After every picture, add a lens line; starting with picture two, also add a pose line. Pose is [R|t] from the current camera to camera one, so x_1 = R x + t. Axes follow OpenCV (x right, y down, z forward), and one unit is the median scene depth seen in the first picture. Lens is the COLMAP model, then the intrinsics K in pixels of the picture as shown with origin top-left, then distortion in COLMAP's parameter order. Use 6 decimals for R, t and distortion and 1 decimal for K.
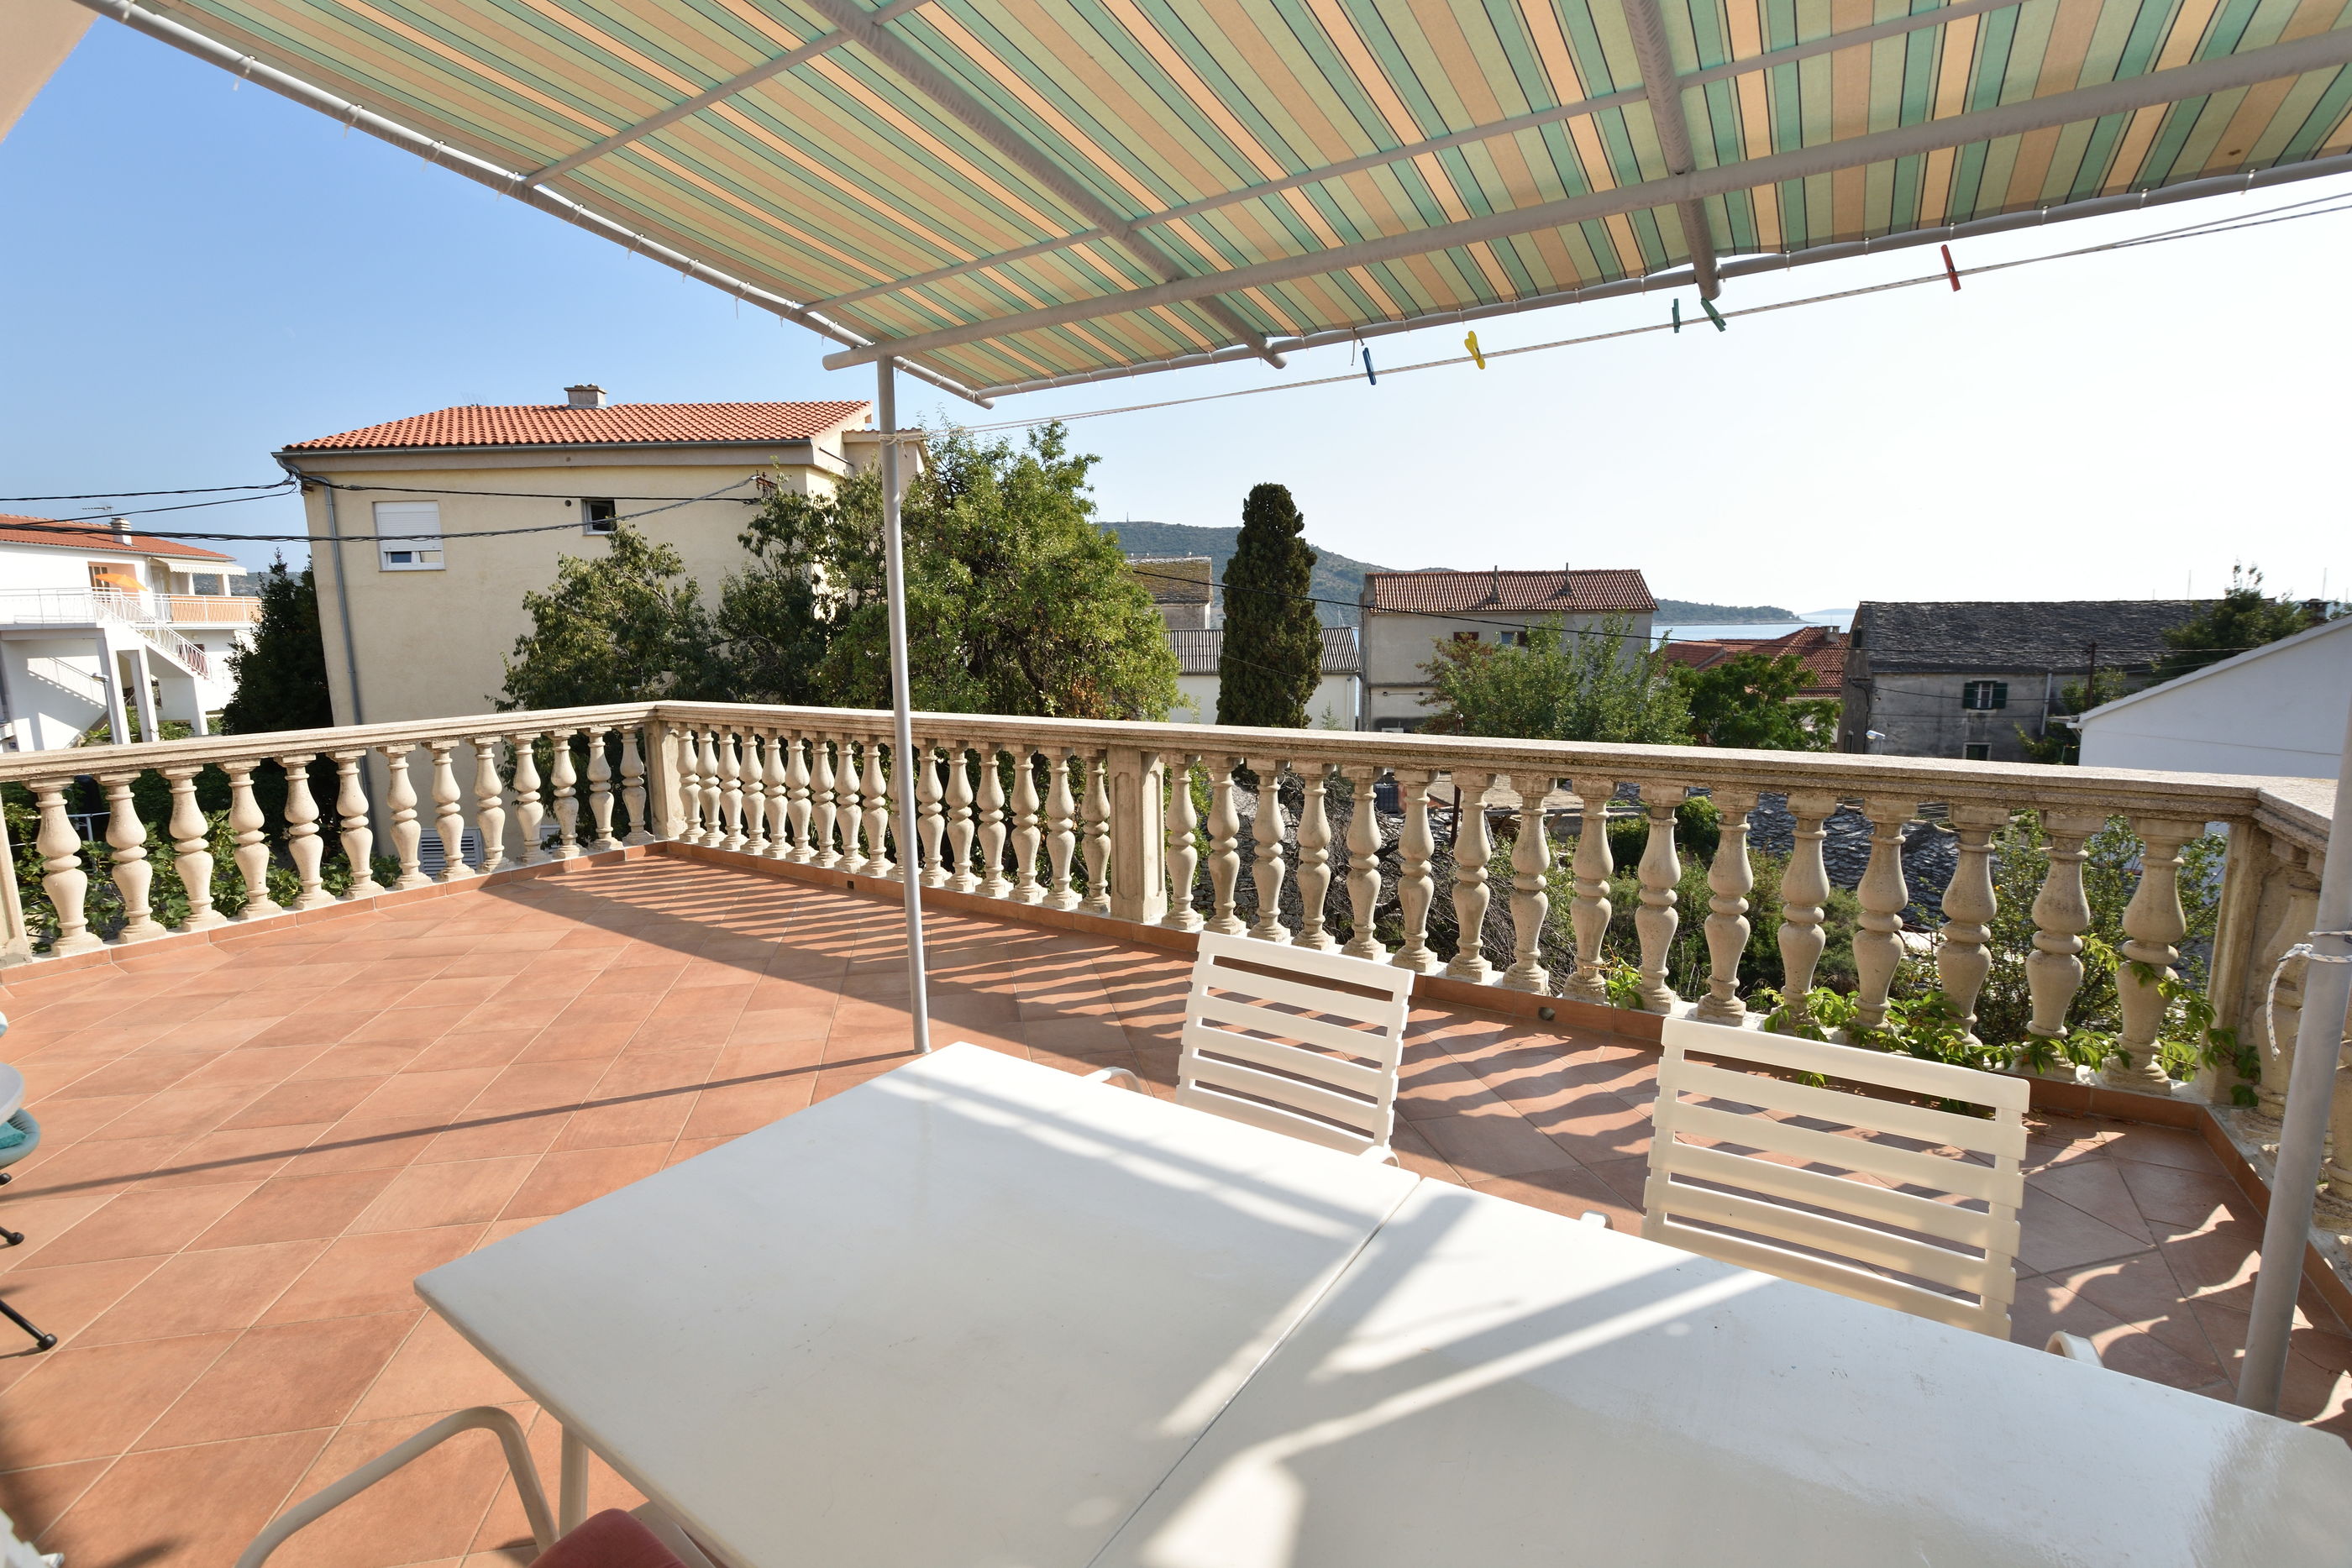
lens RADIAL K [[1044.1, 0, 1178.9], [0, 1044.1, 782.8], [0, 0, 1]] dist [-0.028397, 0.002869]
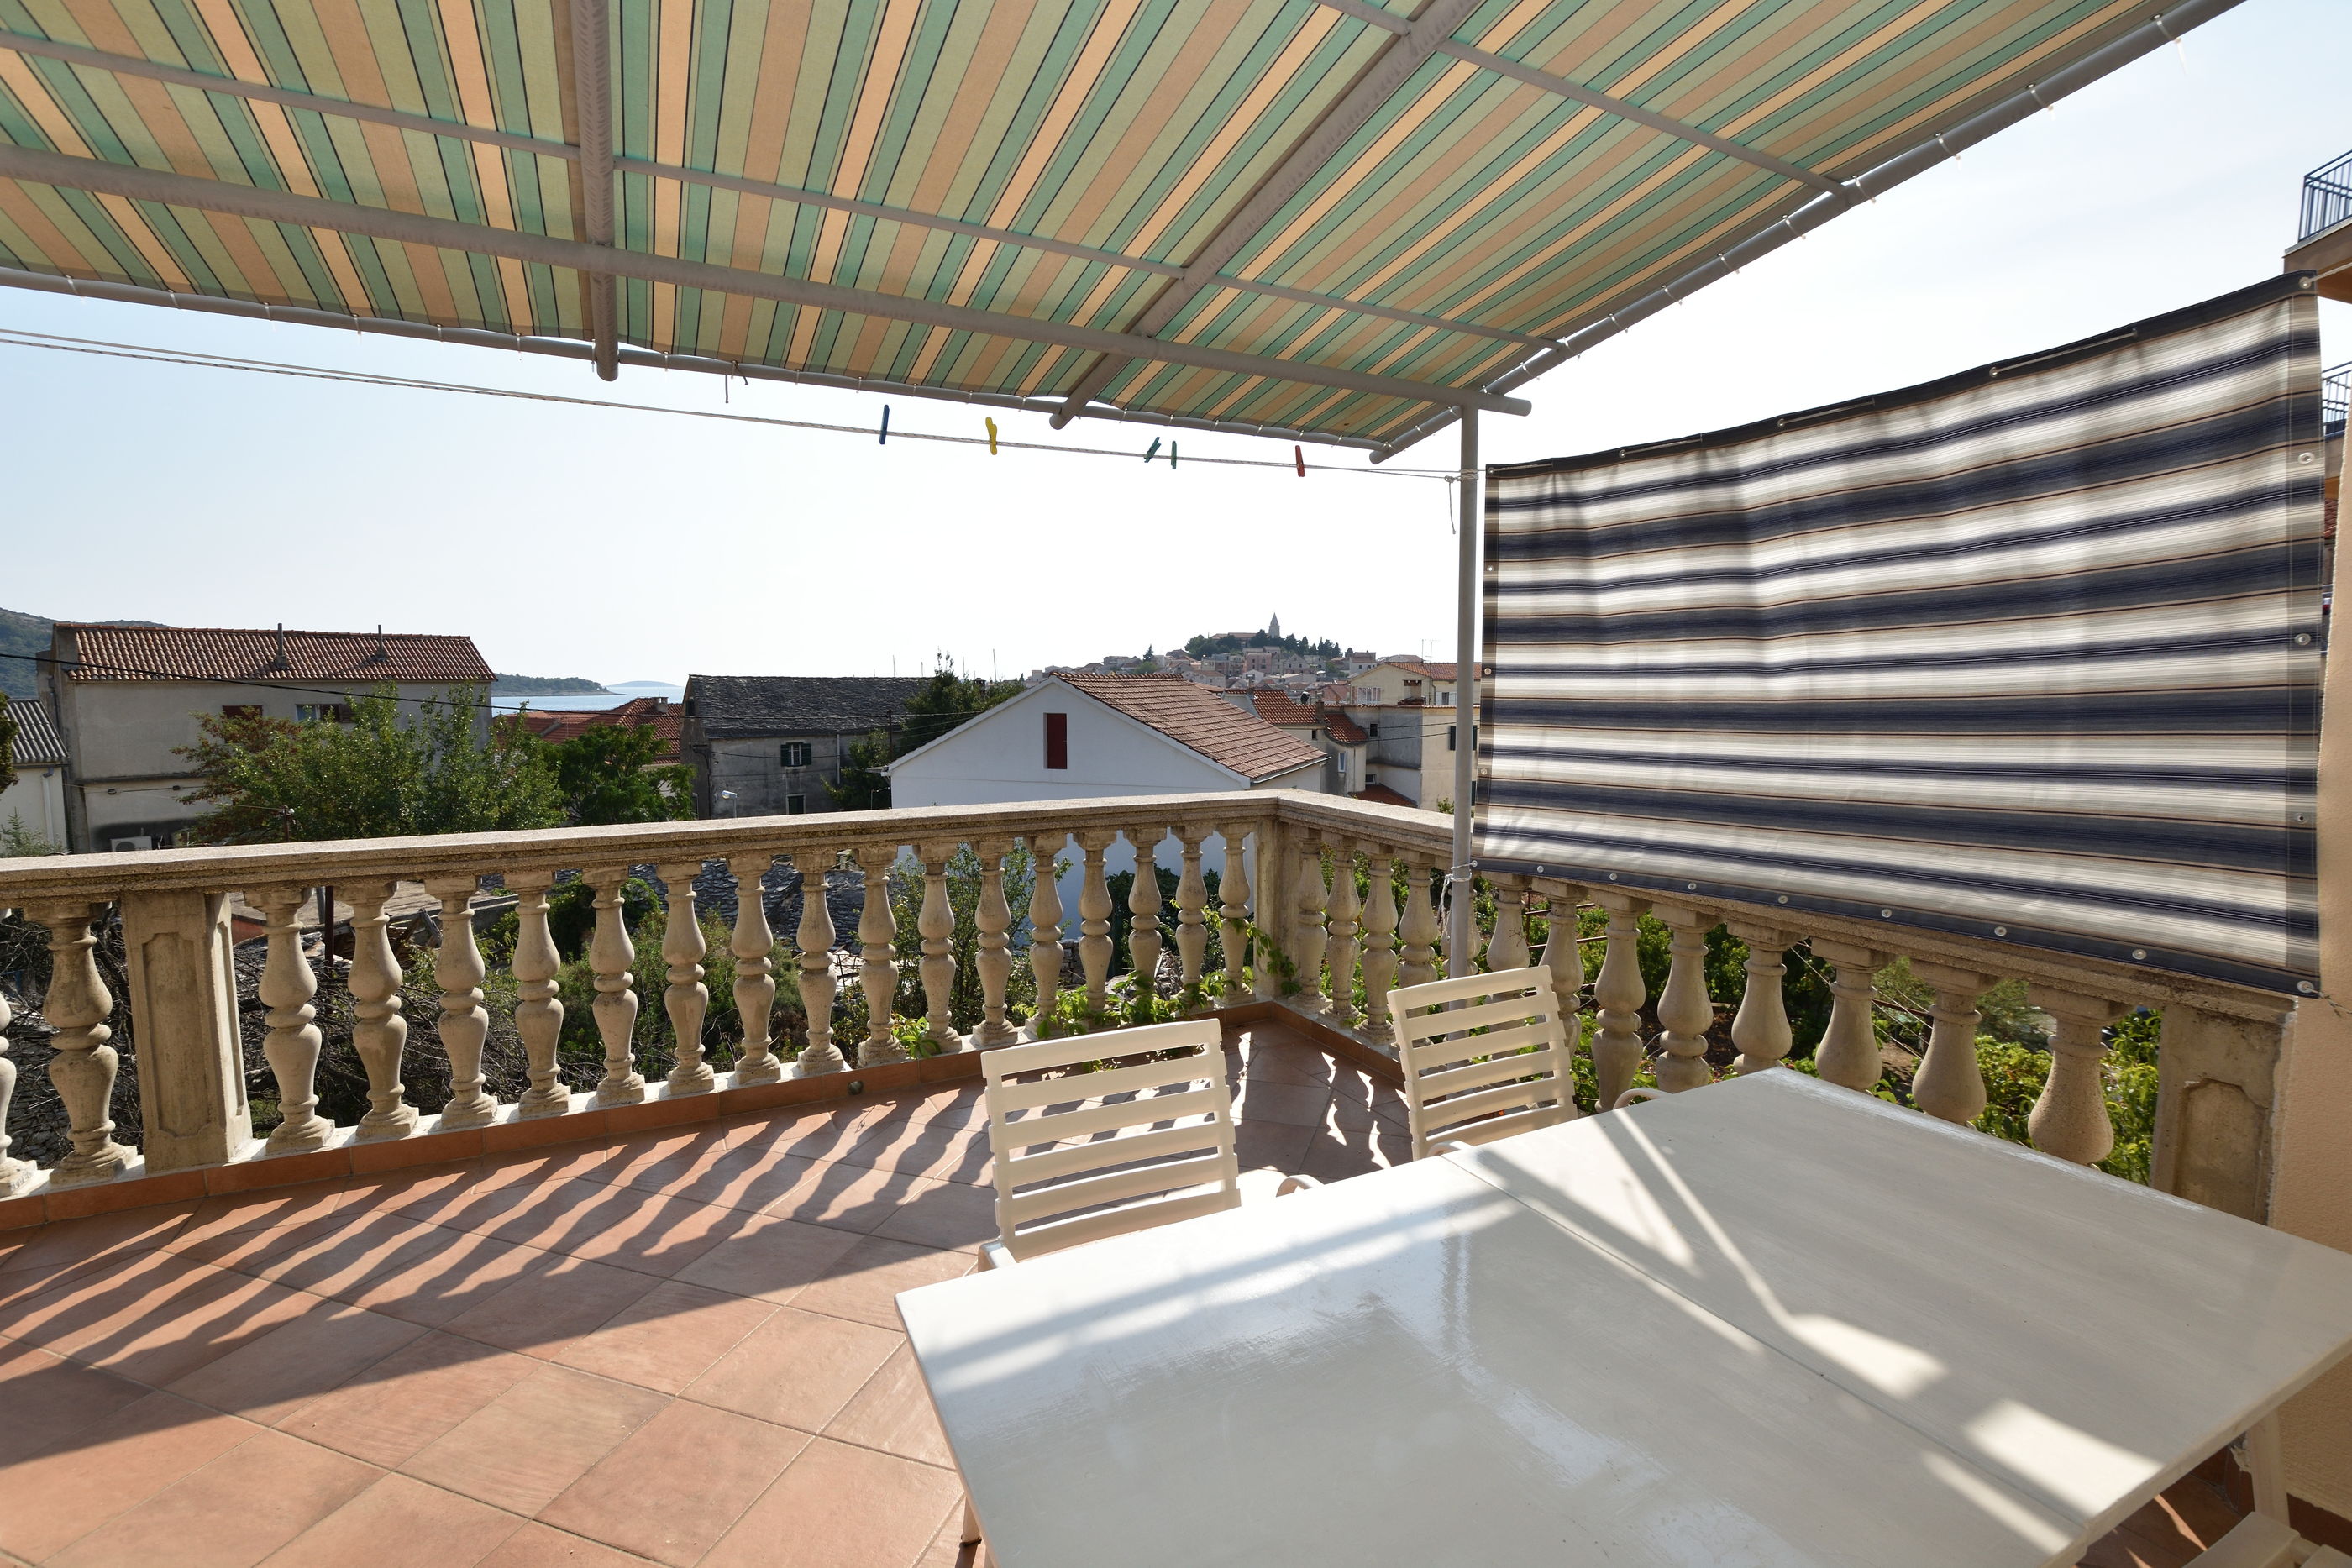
lens RADIAL K [[1044.1, 0, 1175.6], [0, 1044.1, 773.3], [0, 0, 1]] dist [-0.028397, 0.002869]
pose [[0.498780, -0.058616, 0.864744, -0.122208], [0.125331, 0.992102, -0.005041, -0.011548], [-0.857619, 0.110894, 0.502187, 0.079428]]
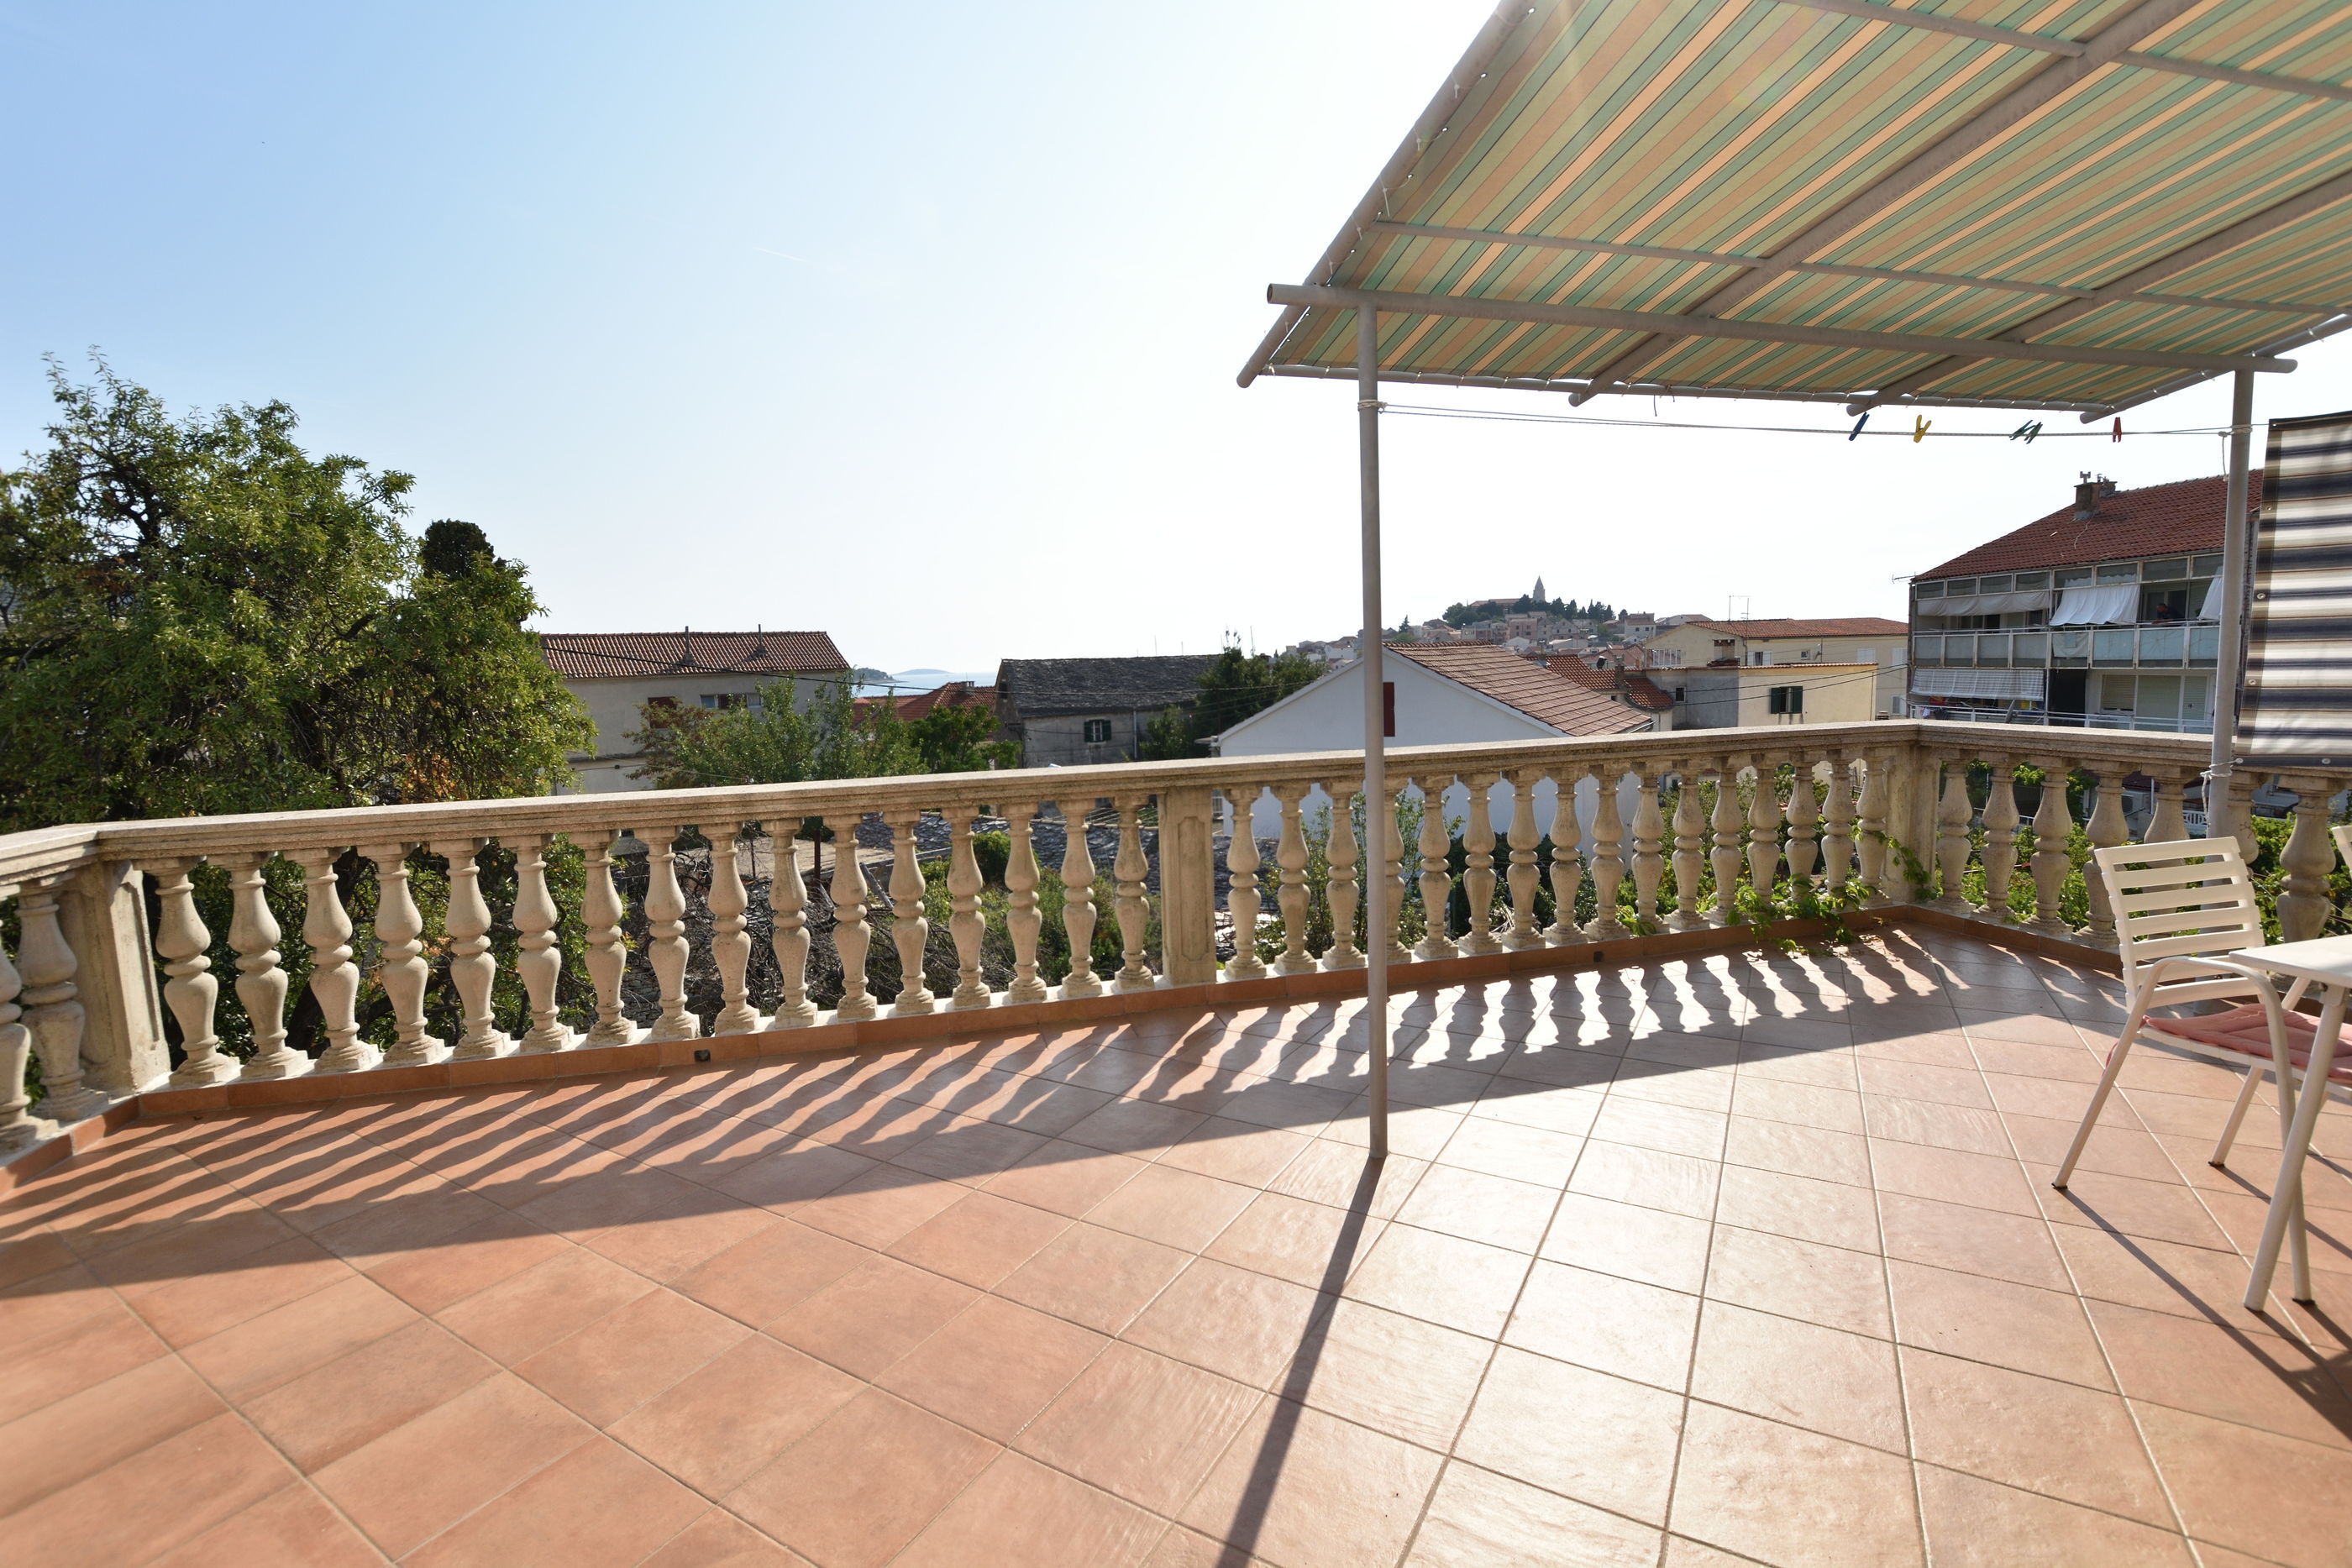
lens RADIAL K [[1044.1, 0, 1176.4], [0, 1044.1, 783.9], [0, 0, 1]] dist [-0.028397, 0.002869]
pose [[0.686863, -0.091639, 0.720987, -0.323899], [0.135186, 0.990816, -0.002854, -0.016649], [-0.714104, 0.099428, 0.692943, 0.181179]]
